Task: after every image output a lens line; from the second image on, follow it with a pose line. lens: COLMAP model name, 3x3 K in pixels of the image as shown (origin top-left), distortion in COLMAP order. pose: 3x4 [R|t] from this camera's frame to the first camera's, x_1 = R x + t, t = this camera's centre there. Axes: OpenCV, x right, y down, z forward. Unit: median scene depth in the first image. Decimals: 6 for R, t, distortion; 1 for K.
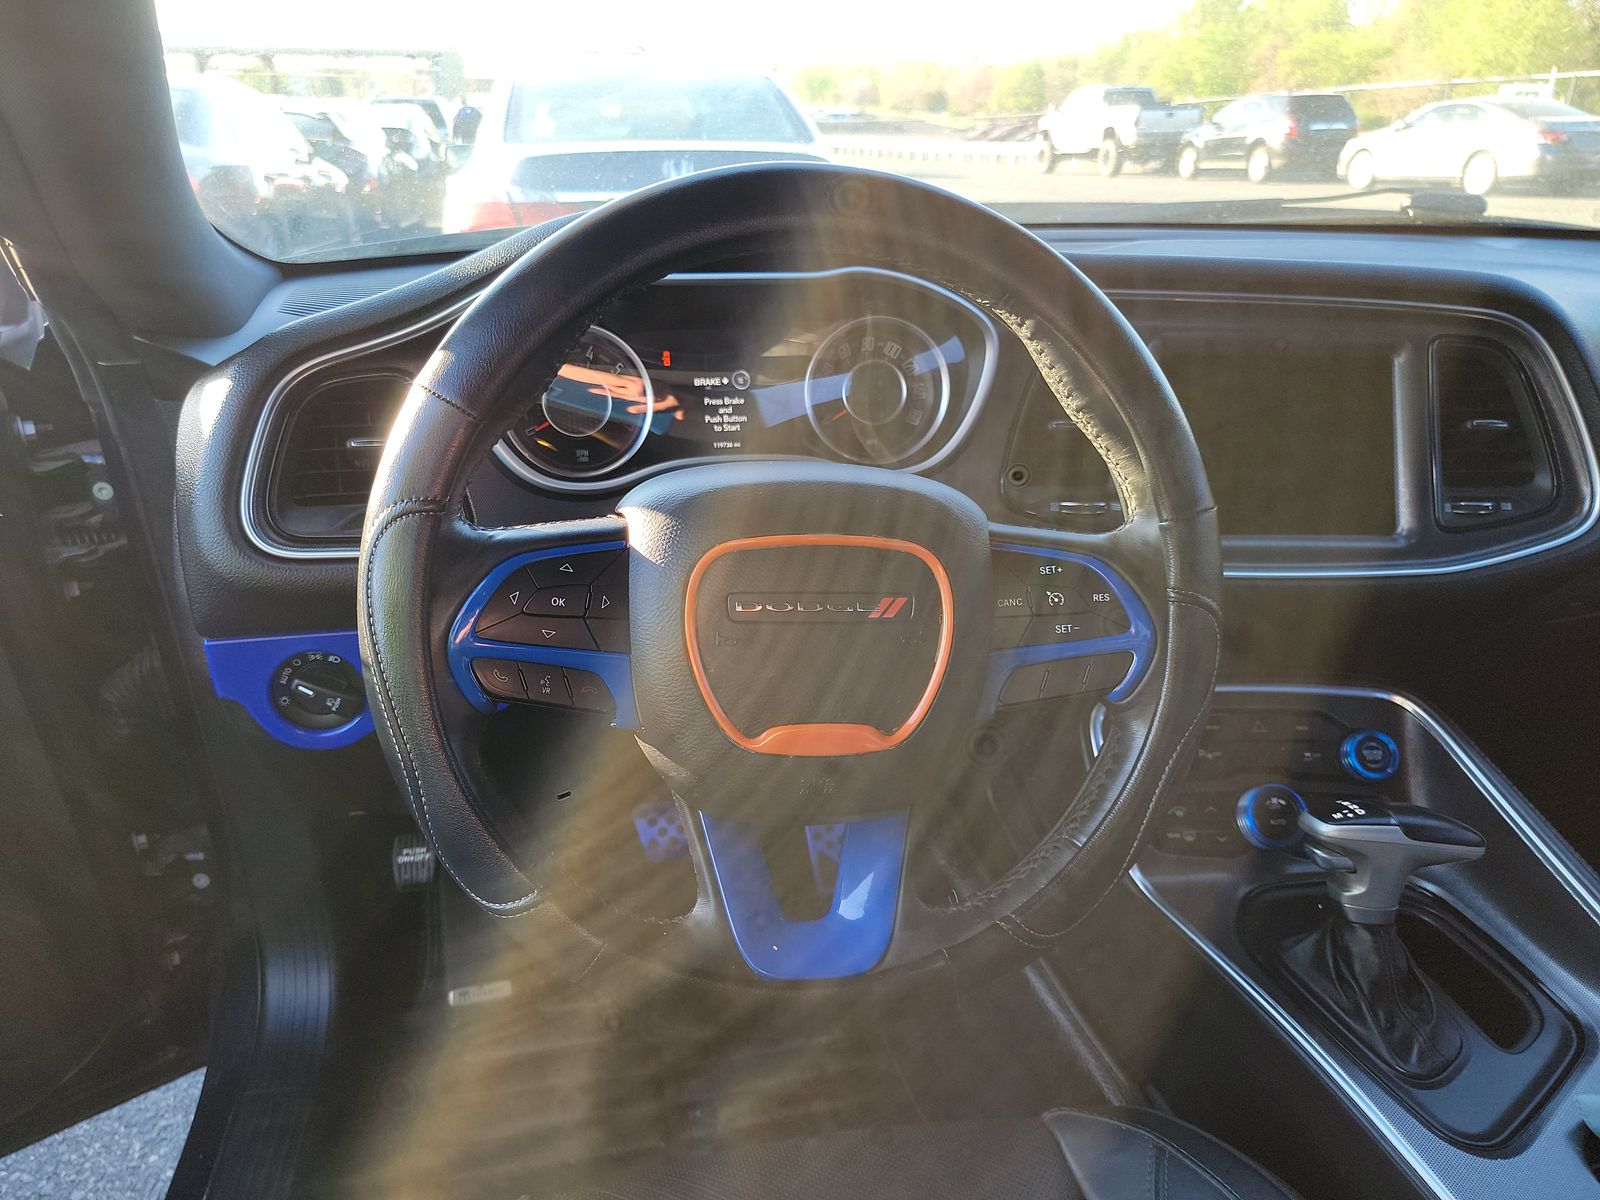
lens RADIAL K [[1103.0, 0, 793.9], [0, 1103.0, 608.8], [0, 0, 1]] dist [0.071262, -0.066044]
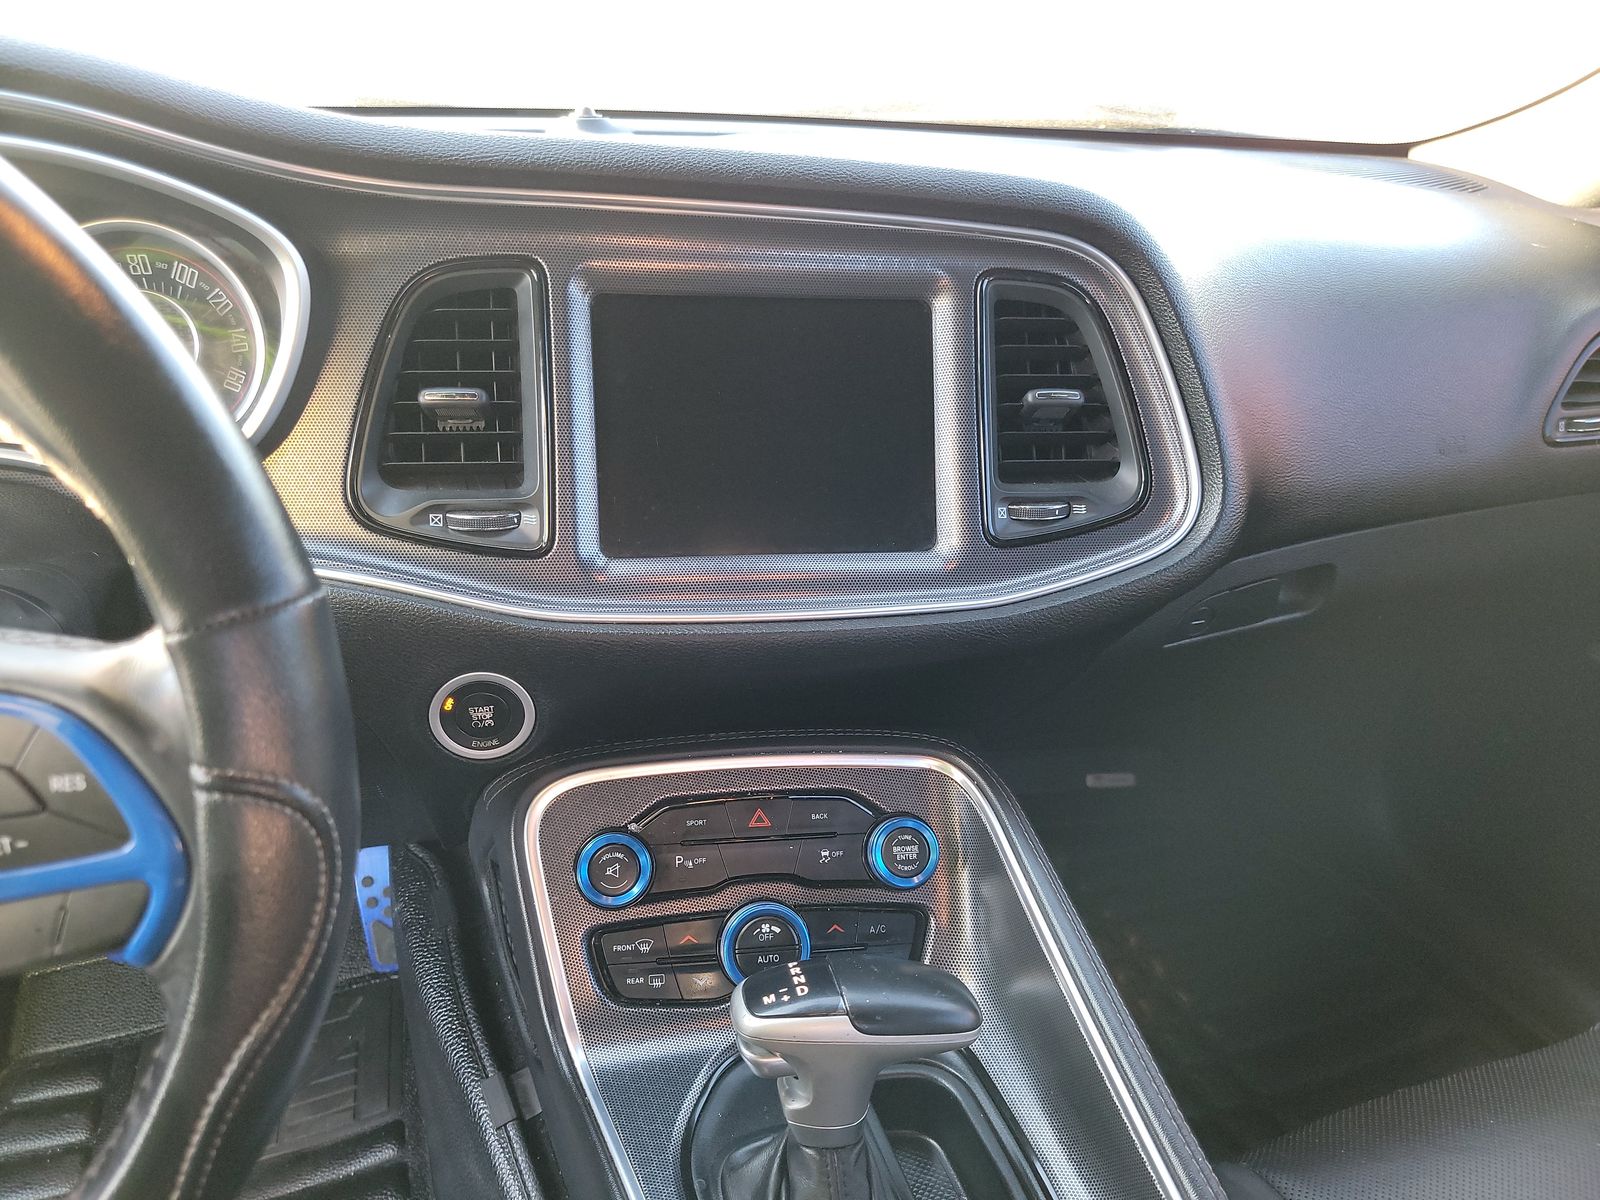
lens RADIAL K [[1103.0, 0, 793.9], [0, 1103.0, 608.8], [0, 0, 1]] dist [0.071262, -0.066044]
pose [[0.992673, -0.023723, 0.118481, 0.362429], [0.015841, 0.997625, 0.067026, -0.078309], [-0.119790, -0.064658, 0.990692, 0.301285]]
